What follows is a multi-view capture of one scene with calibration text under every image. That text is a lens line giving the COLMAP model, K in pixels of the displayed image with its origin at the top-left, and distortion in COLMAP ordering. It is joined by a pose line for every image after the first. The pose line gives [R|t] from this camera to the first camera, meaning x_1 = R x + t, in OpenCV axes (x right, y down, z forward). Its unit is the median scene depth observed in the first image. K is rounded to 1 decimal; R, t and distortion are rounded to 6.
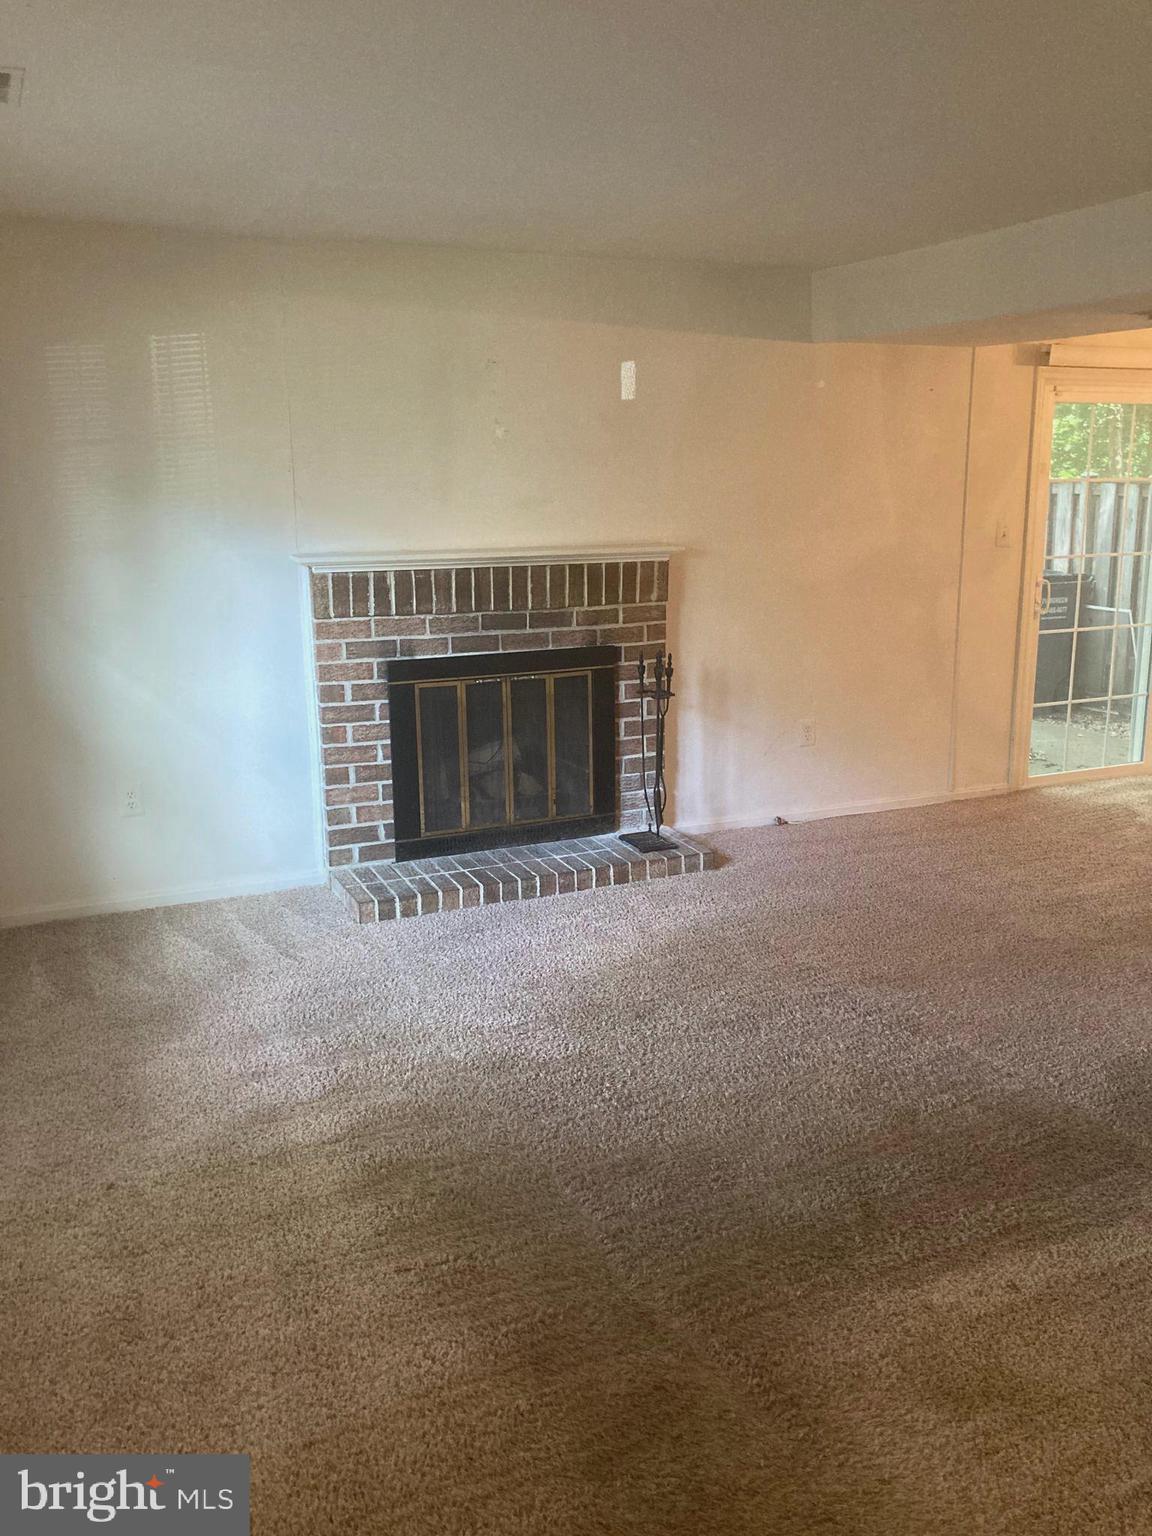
lens RADIAL K [[1286.1, 0, 576.0], [0, 1286.1, 768.0], [0, 0, 1]] dist [-0.054111, -0.000515]
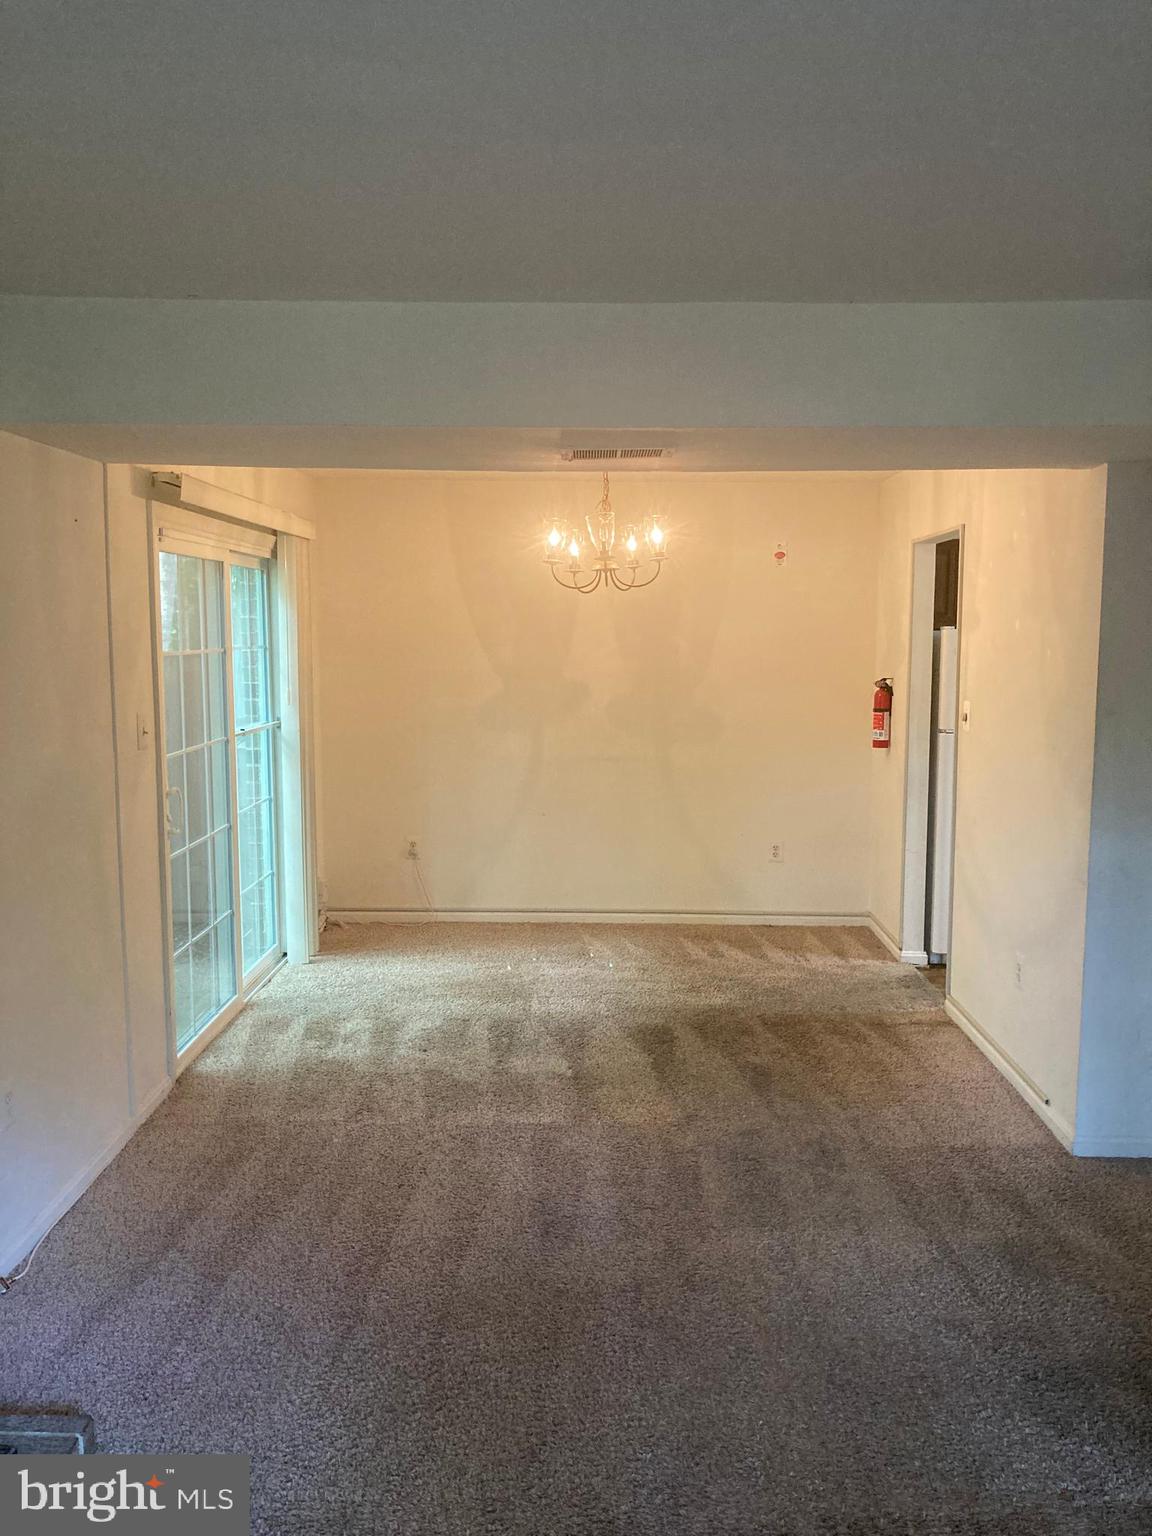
lens RADIAL K [[1228.2, 0, 576.0], [0, 1228.2, 768.0], [0, 0, 1]] dist [-0.013138, 0.010768]
pose [[0.391703, -0.091087, 0.915572, -0.198985], [0.197424, 0.980231, 0.013057, -0.130610], [-0.898662, 0.175642, 0.401942, 0.538591]]
